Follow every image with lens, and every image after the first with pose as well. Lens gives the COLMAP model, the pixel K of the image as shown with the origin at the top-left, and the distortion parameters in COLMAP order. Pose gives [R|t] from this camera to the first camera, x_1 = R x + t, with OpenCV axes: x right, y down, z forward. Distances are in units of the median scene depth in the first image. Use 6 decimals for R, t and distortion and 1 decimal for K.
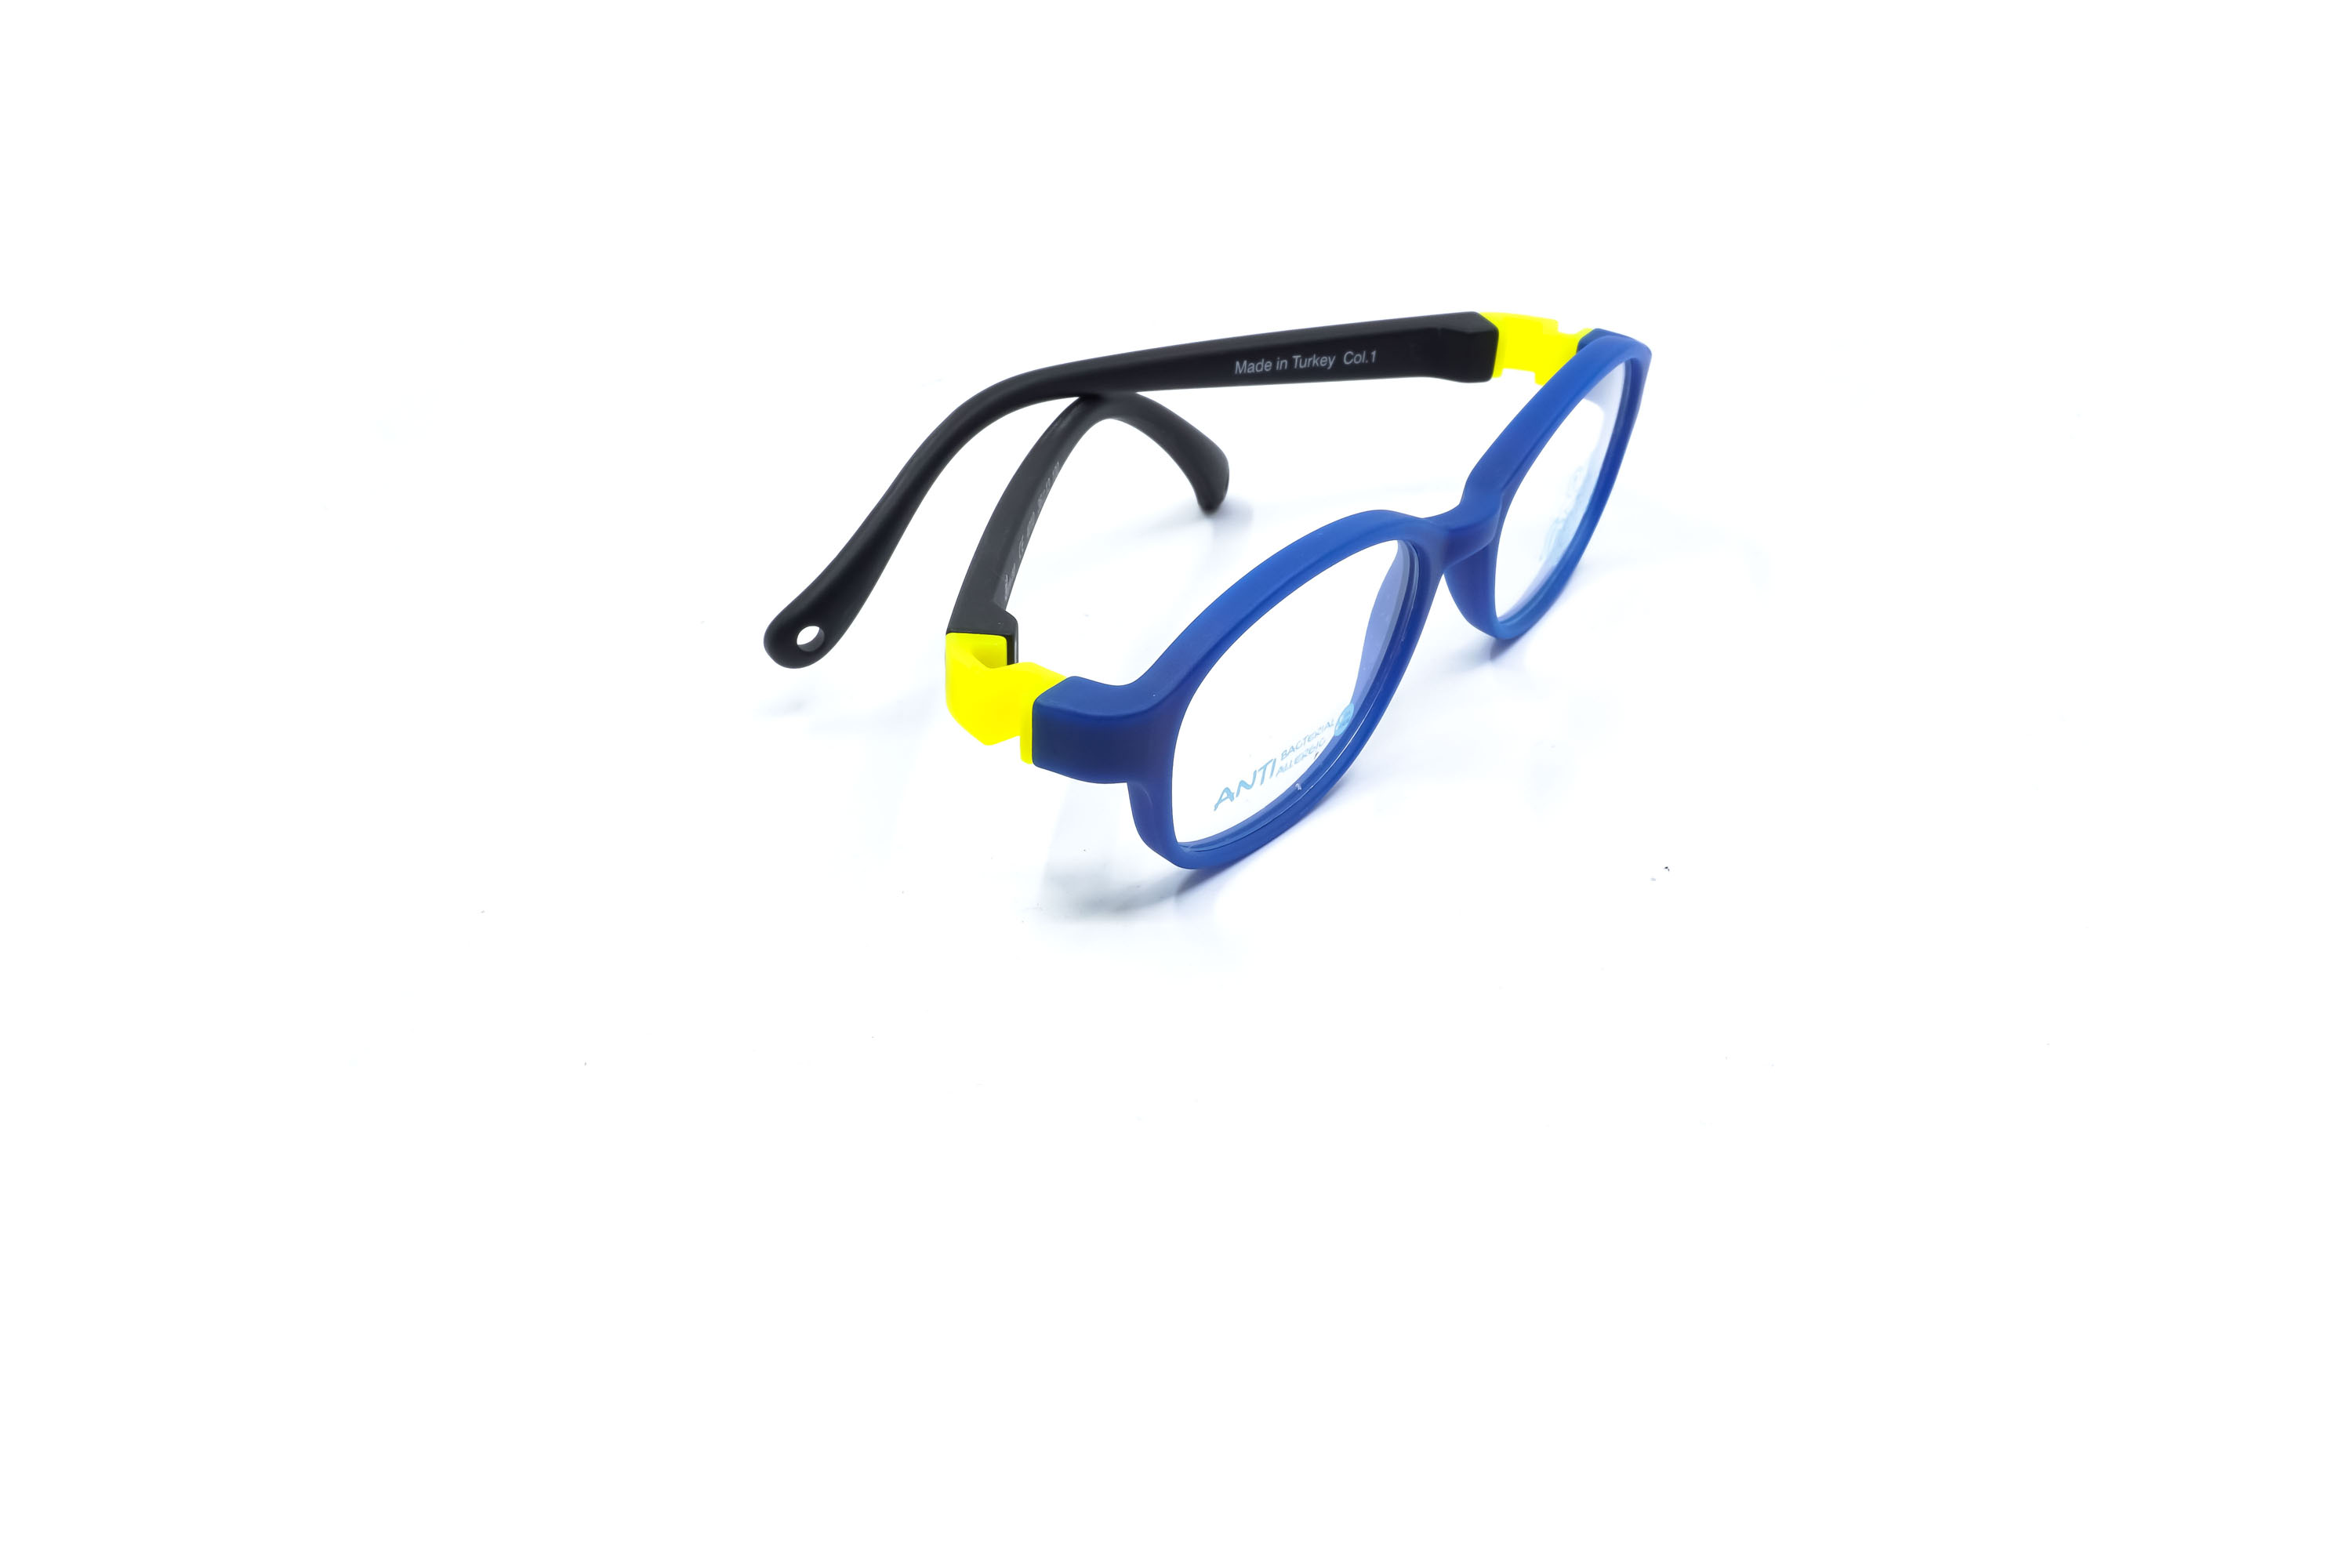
lens RADIAL K [[2403.9, 0, 1176.0], [0, 2403.9, 784.0], [0, 0, 1]] dist [0.013524, 0.001887]
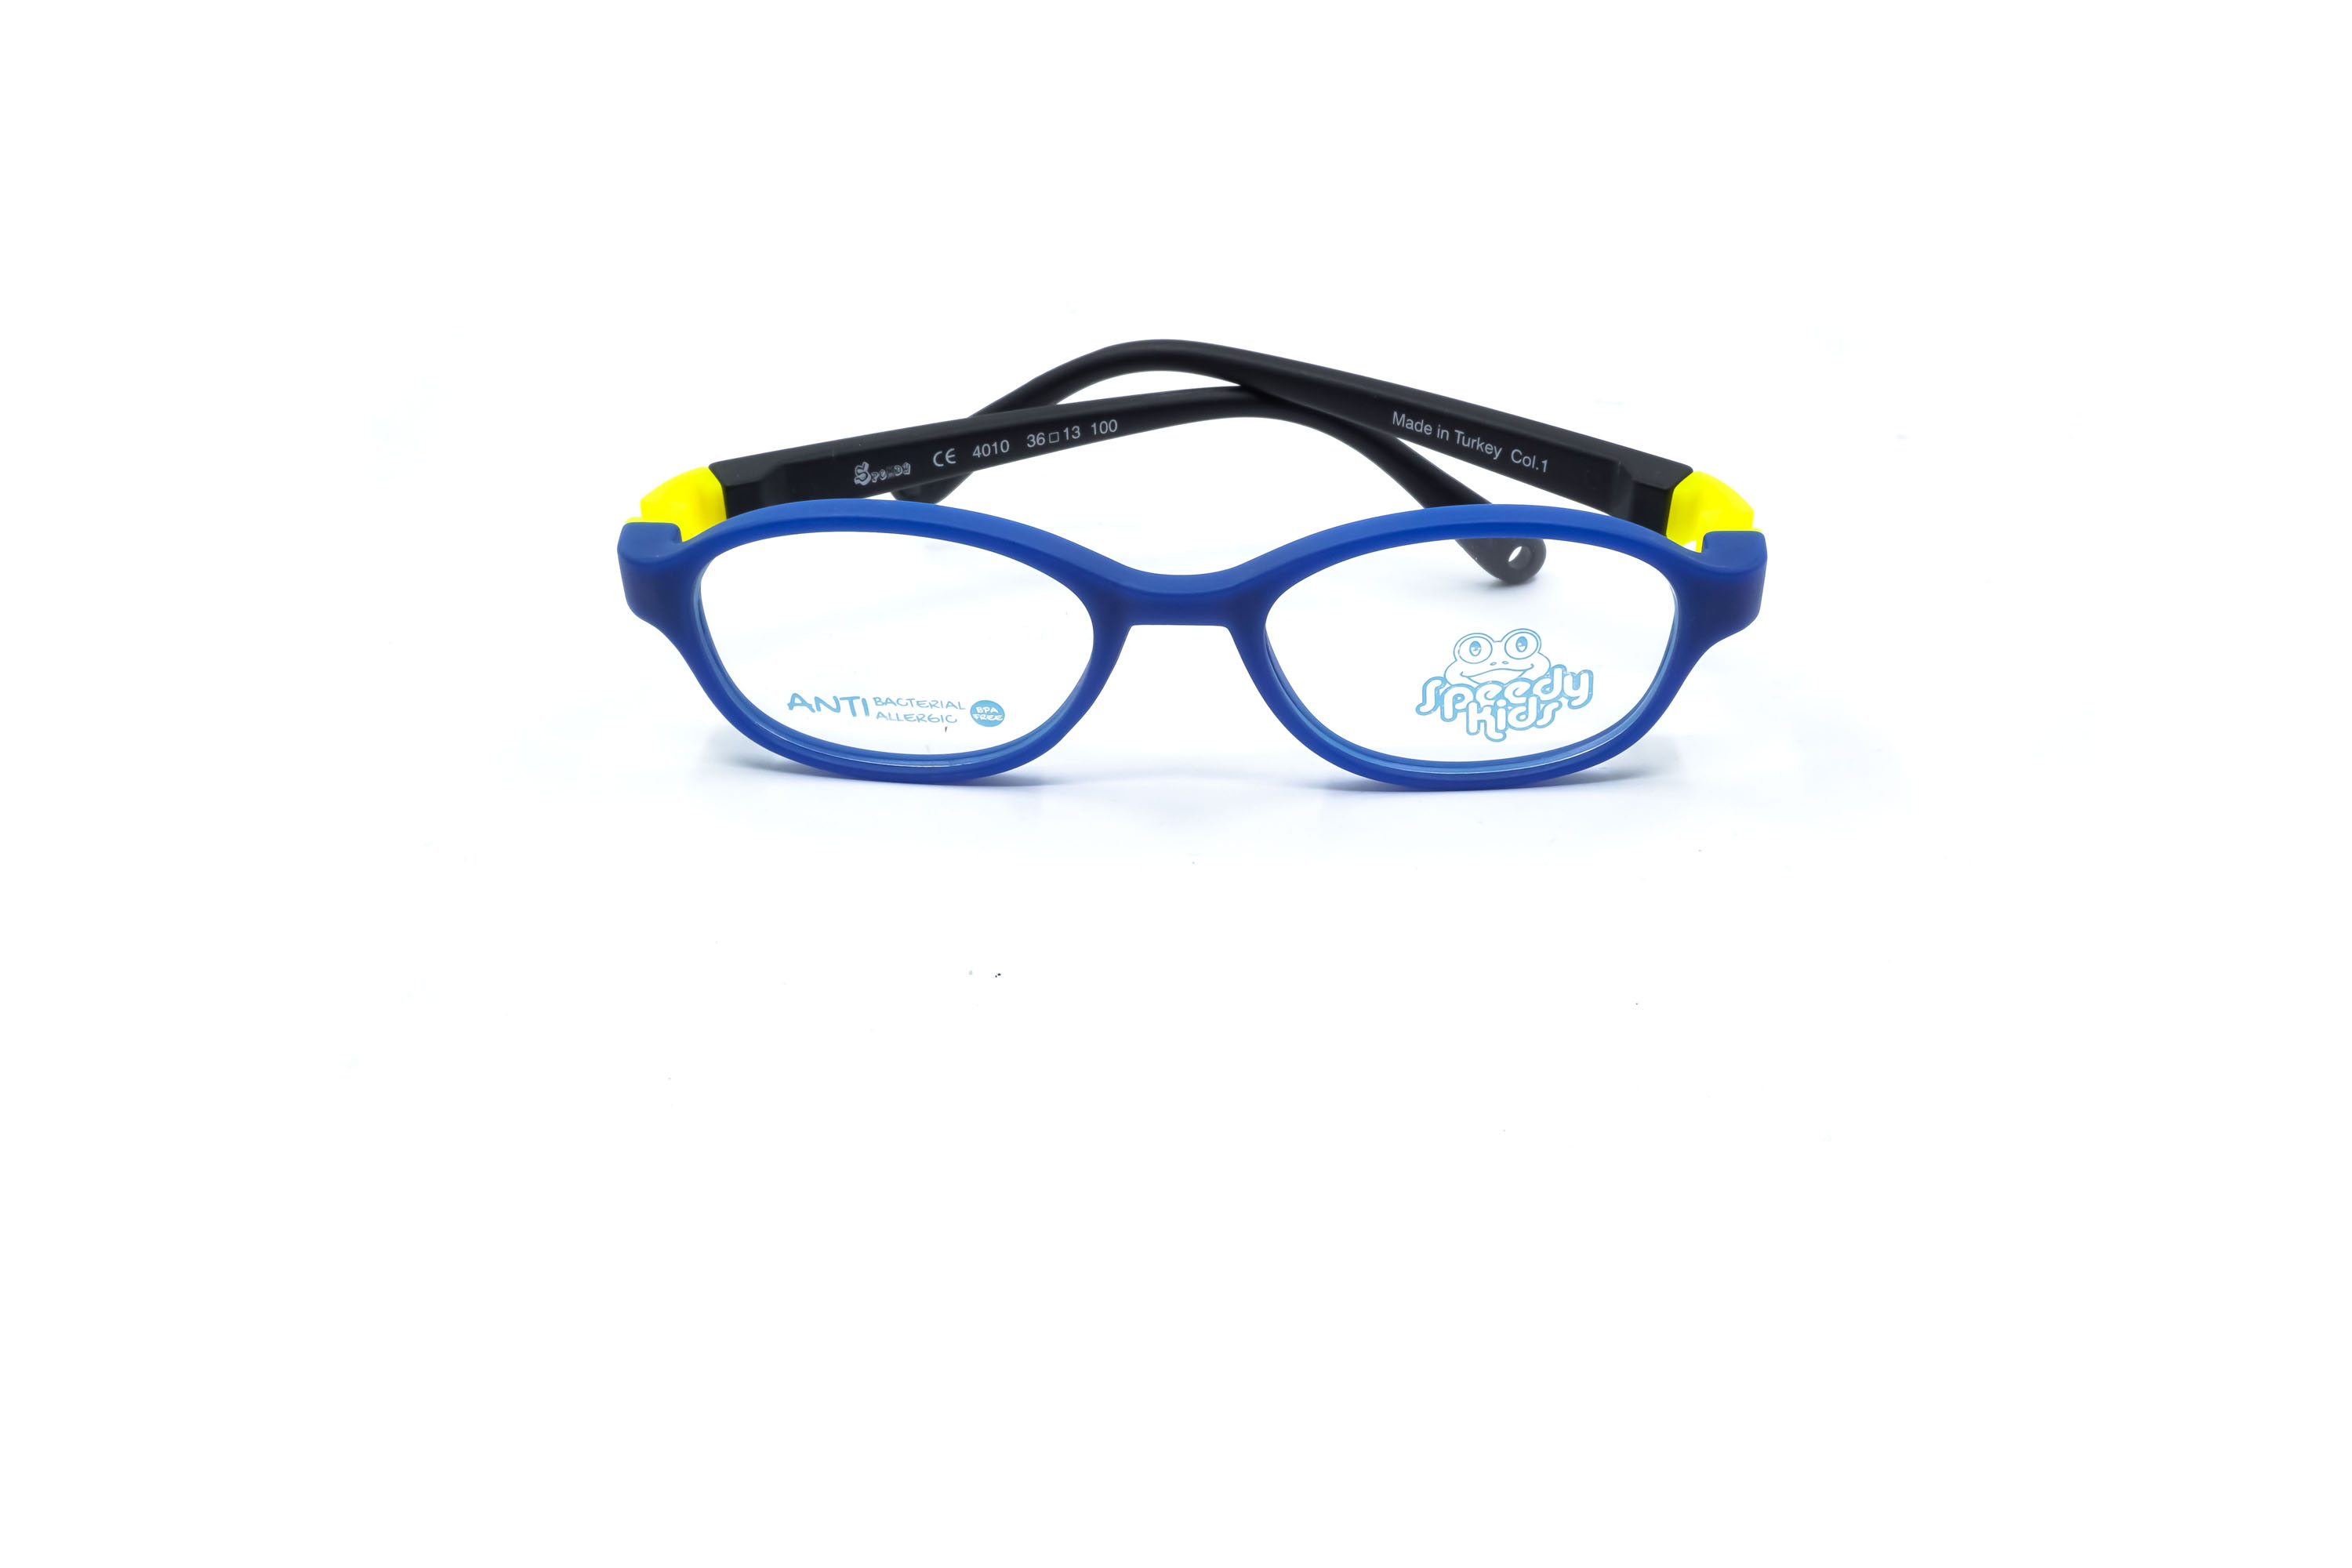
lens RADIAL K [[2403.9, 0, 1176.0], [0, 2403.9, 784.0], [0, 0, 1]] dist [0.013524, 0.001887]
pose [[0.504025, 0.433342, -0.747111, 0.752389], [-0.418264, 0.879288, 0.227833, -0.226365], [0.755655, 0.197656, 0.624434, 0.372274]]
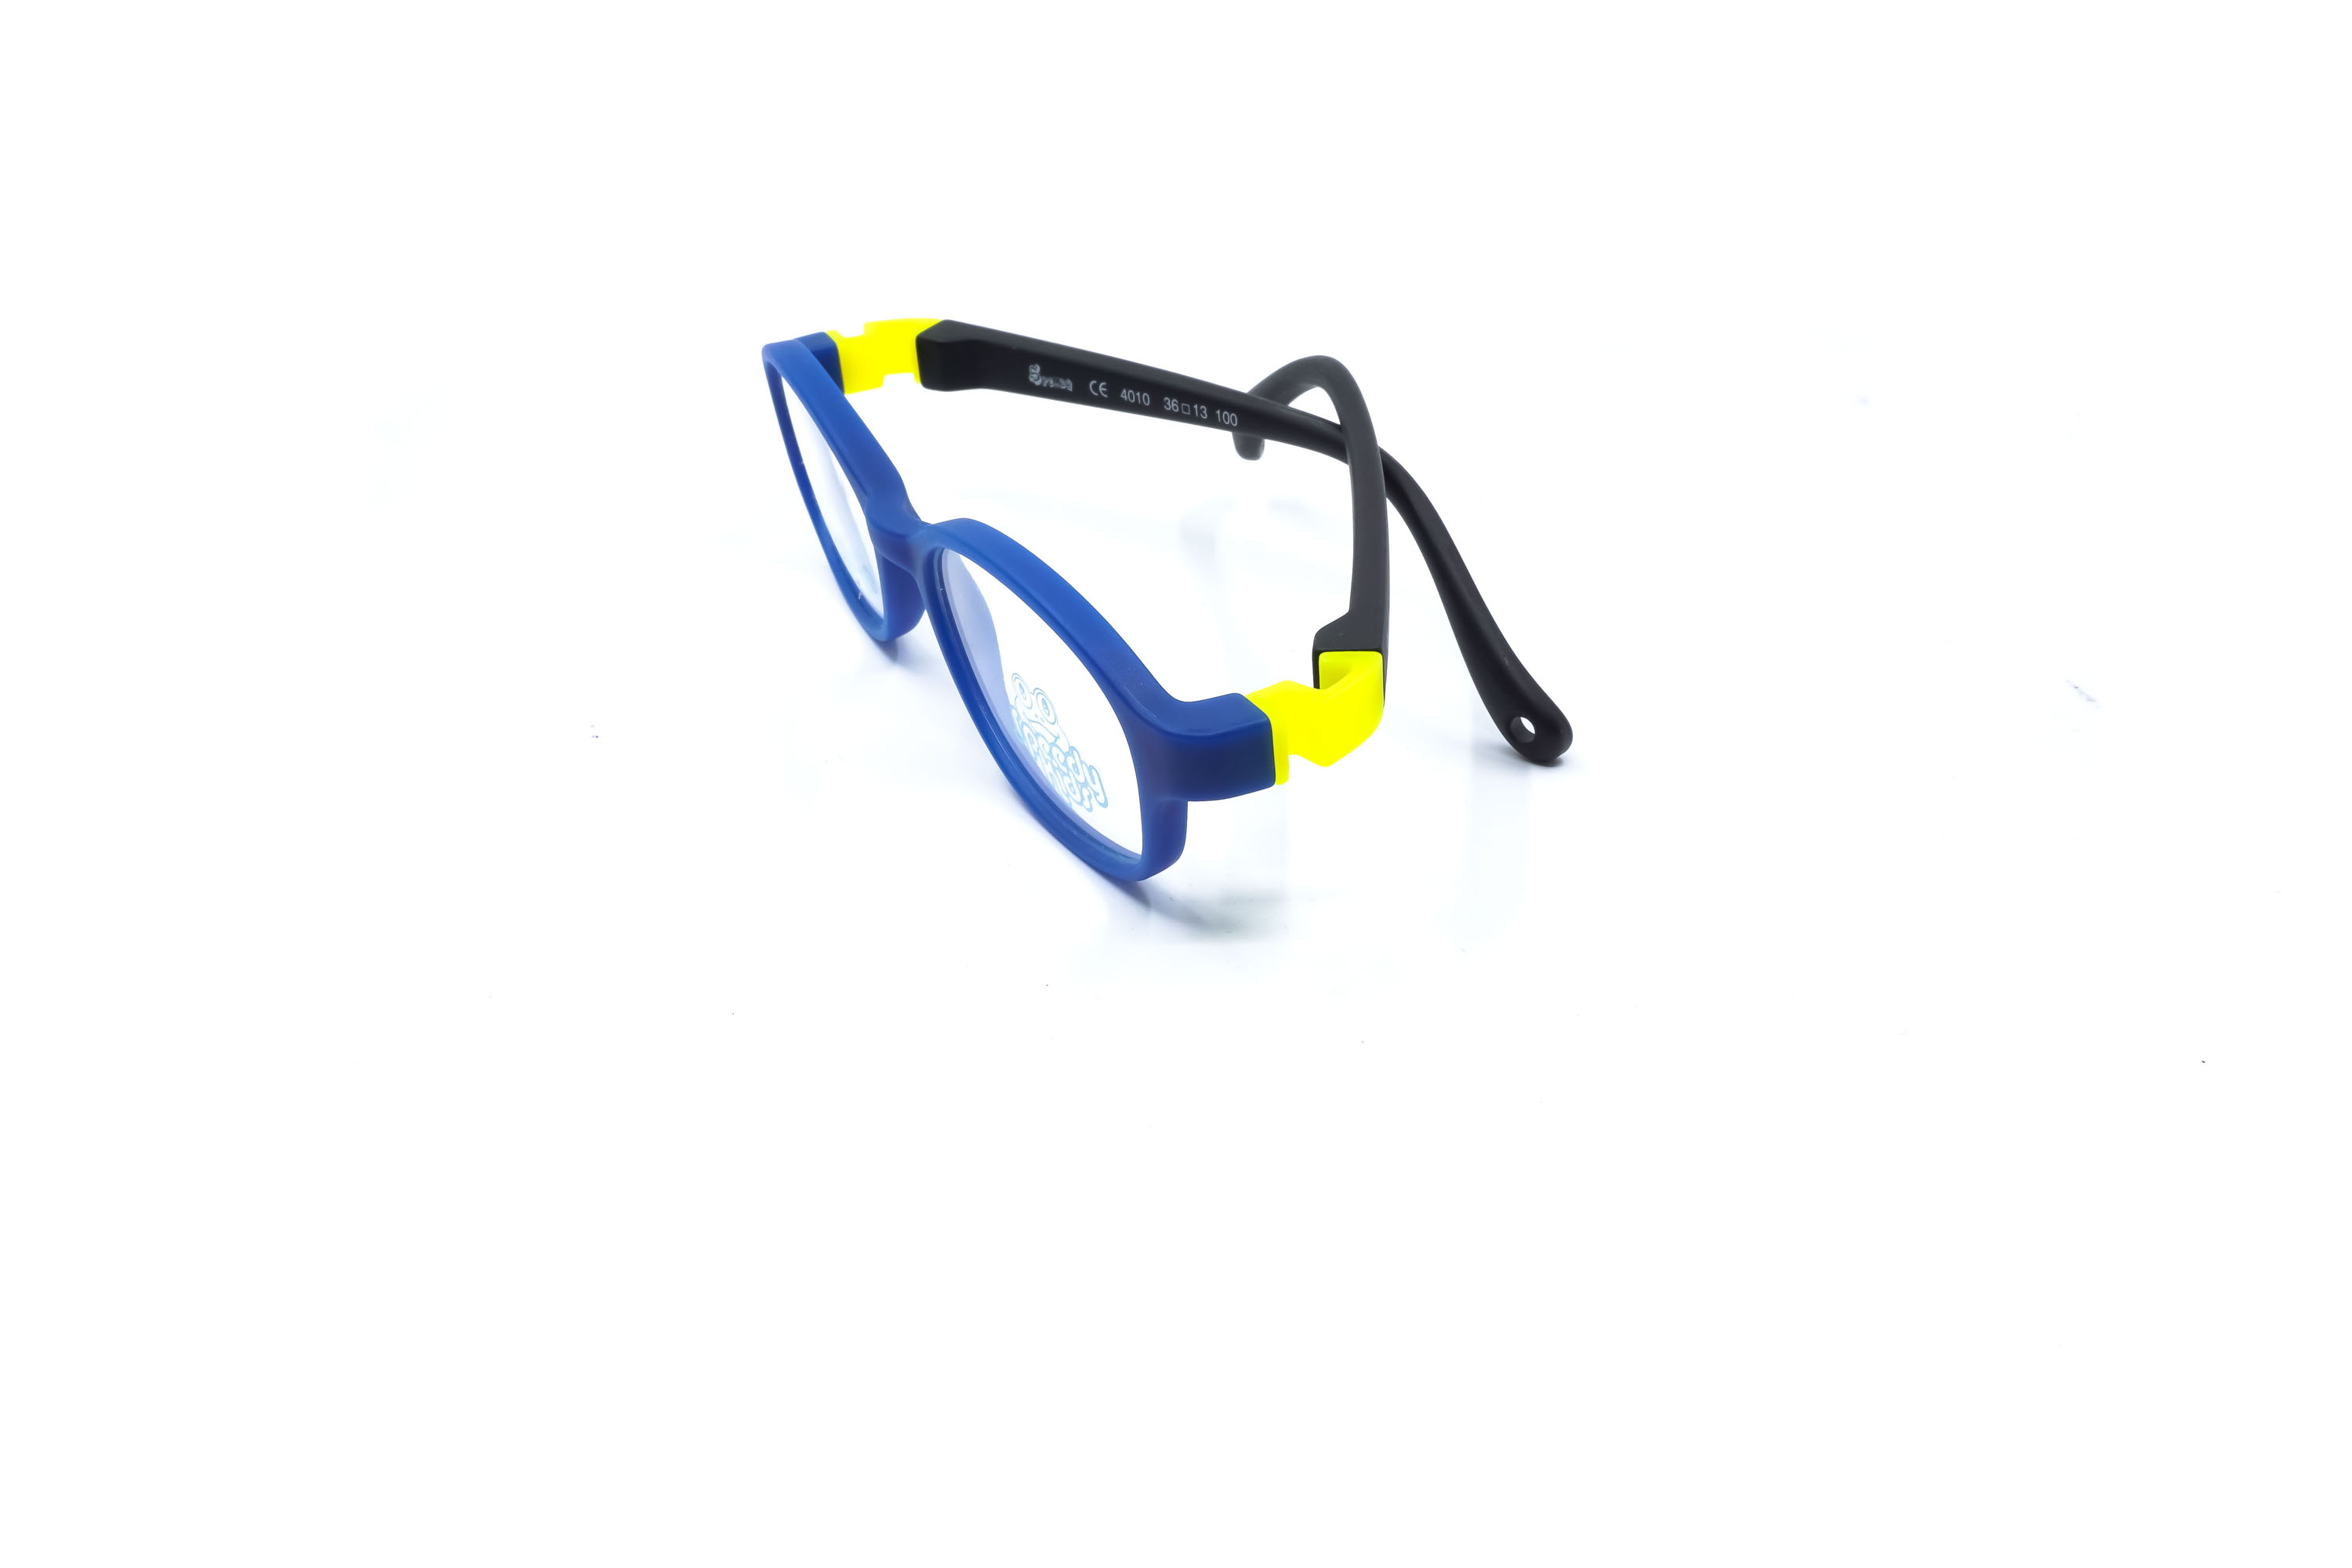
lens RADIAL K [[2403.9, 0, 1176.0], [0, 2403.9, 784.0], [0, 0, 1]] dist [0.013524, 0.001887]
pose [[-0.494770, 0.453436, -0.741349, 0.752767], [-0.405862, 0.633761, 0.658500, -0.659021], [0.768426, 0.626692, -0.129533, 1.129077]]
